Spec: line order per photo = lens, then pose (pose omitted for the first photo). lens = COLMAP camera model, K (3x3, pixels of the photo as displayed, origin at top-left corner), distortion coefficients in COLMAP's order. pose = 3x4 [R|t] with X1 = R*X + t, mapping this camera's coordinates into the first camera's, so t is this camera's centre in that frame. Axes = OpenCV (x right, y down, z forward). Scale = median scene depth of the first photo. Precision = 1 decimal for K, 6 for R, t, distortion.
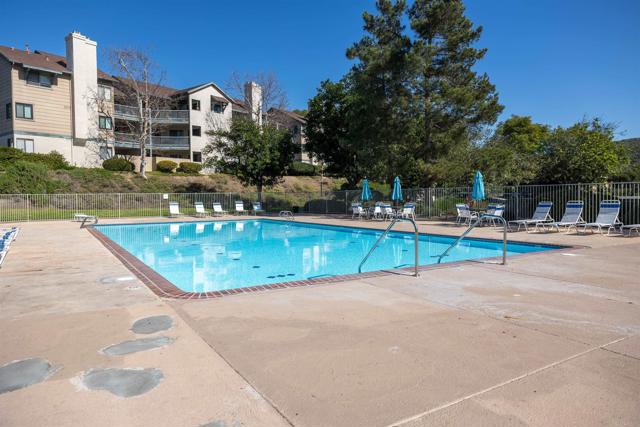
lens RADIAL K [[427.4, 0, 320.0], [0, 427.4, 213.5], [0, 0, 1]] dist [0.000729, 0.001211]
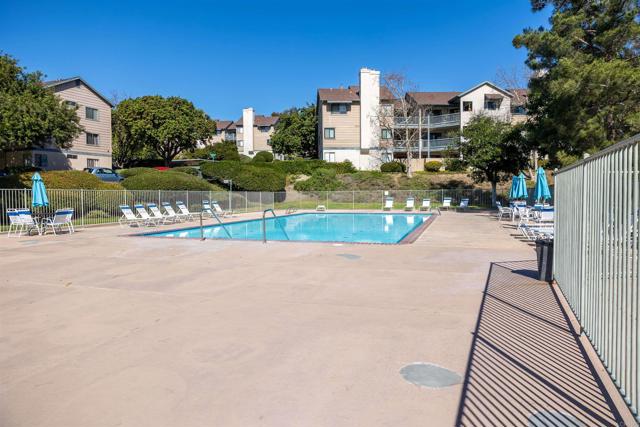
lens RADIAL K [[427.4, 0, 320.0], [0, 427.4, 213.5], [0, 0, 1]] dist [0.000729, 0.001211]
pose [[0.653244, 0.038010, -0.756193, 0.349468], [-0.028145, 0.999268, 0.025915, -0.006489], [0.756624, 0.004355, 0.653835, 0.038640]]
